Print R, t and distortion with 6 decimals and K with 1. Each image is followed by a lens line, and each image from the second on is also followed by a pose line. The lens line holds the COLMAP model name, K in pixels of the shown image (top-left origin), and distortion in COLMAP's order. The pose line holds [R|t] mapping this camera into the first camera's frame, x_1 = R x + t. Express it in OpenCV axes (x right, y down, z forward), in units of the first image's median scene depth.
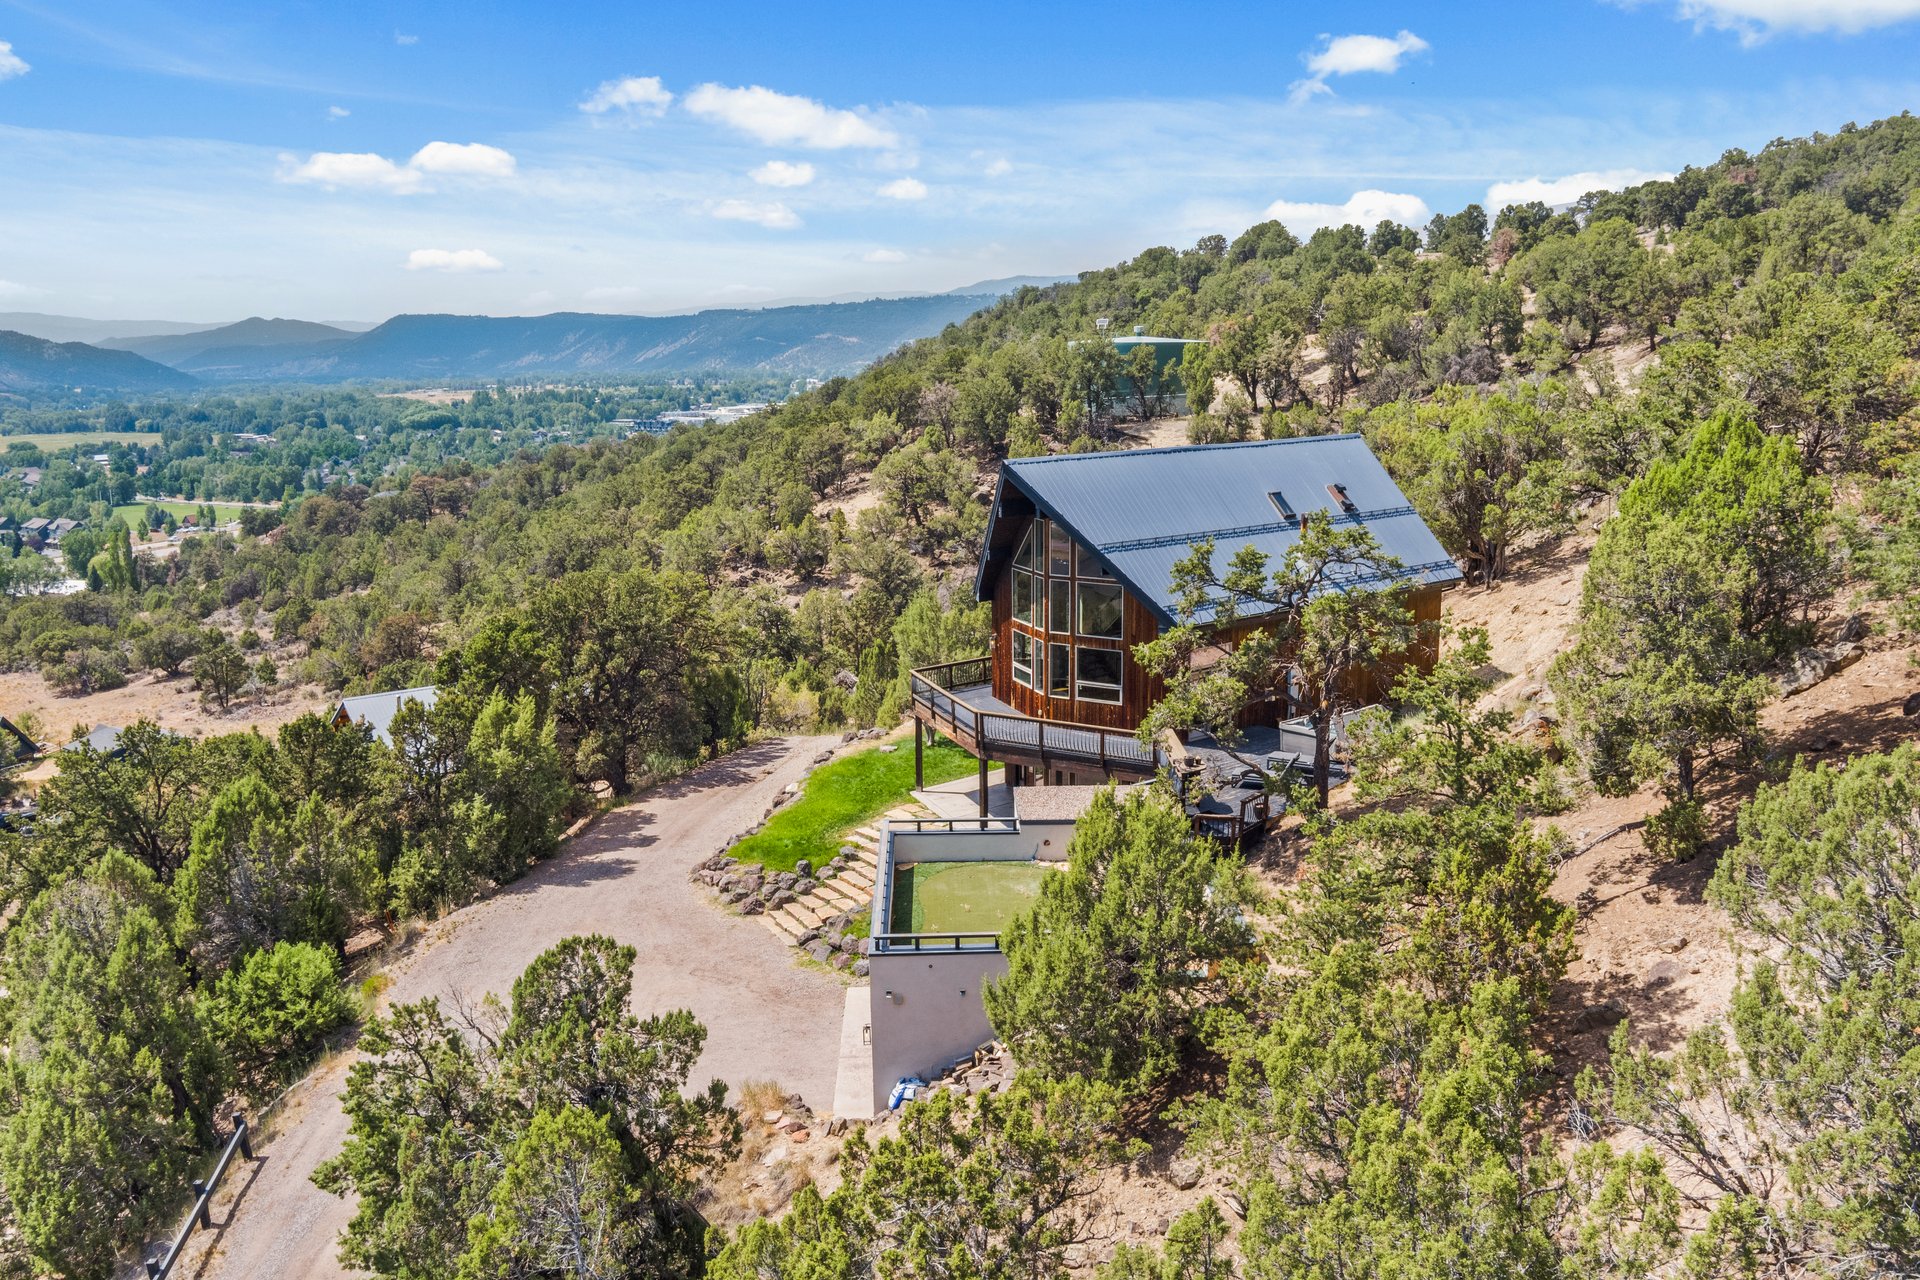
lens RADIAL K [[1541.8, 0, 931.6], [0, 1541.8, 686.5], [0, 0, 1]] dist [-0.059386, 0.009098]
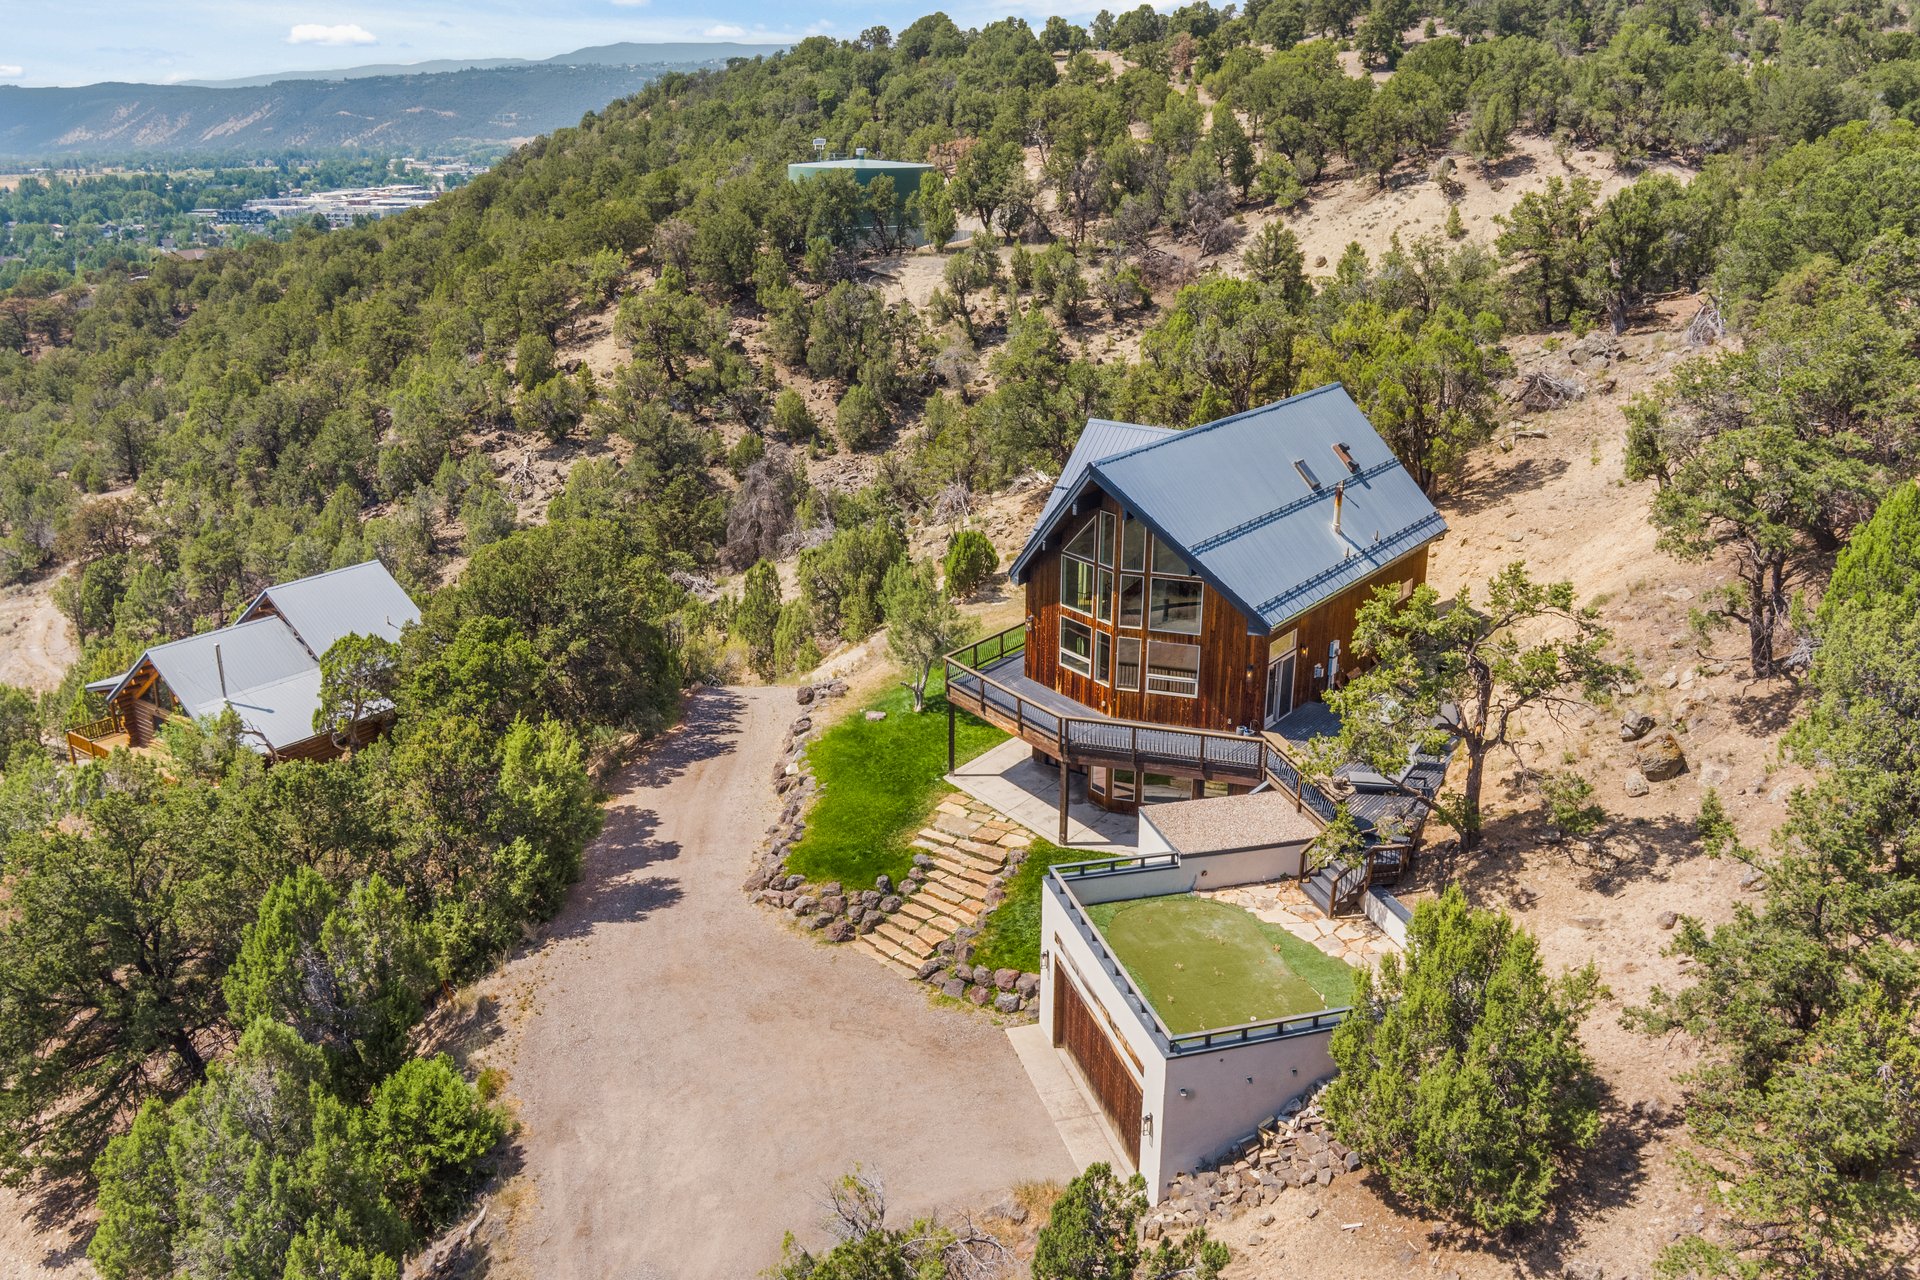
lens RADIAL K [[1541.8, 0, 931.6], [0, 1541.8, 686.5], [0, 0, 1]] dist [-0.059386, 0.009098]
pose [[0.971371, -0.074575, 0.225560, -0.214915], [0.043054, 0.988991, 0.141571, -0.115157], [-0.233634, -0.127807, 0.963888, 0.059750]]
